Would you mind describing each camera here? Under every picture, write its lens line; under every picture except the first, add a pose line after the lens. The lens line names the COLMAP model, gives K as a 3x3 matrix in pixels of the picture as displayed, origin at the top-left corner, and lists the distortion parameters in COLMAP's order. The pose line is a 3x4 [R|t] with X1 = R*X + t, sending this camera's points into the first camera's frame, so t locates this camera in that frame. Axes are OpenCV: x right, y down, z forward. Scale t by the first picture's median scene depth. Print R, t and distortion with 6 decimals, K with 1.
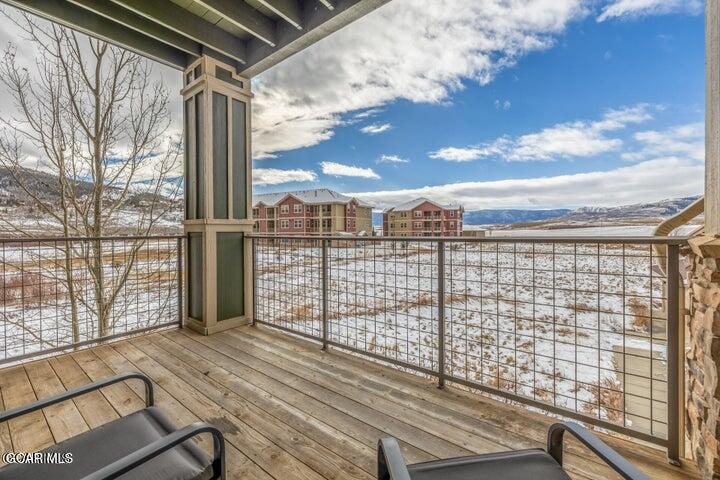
lens RADIAL K [[309.1, 0, 345.4], [0, 309.1, 231.2], [0, 0, 1]] dist [0.000407, 0.000131]
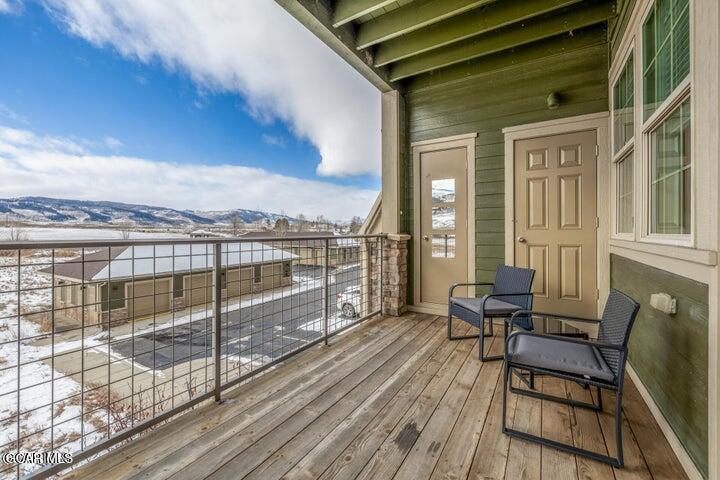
lens RADIAL K [[309.1, 0, 345.4], [0, 309.1, 231.2], [0, 0, 1]] dist [0.000407, 0.000131]
pose [[-0.118021, 0.013475, 0.992920, -1.016202], [0.009531, 0.999877, -0.012436, 0.000137], [-0.992965, 0.007996, -0.118135, 0.990020]]
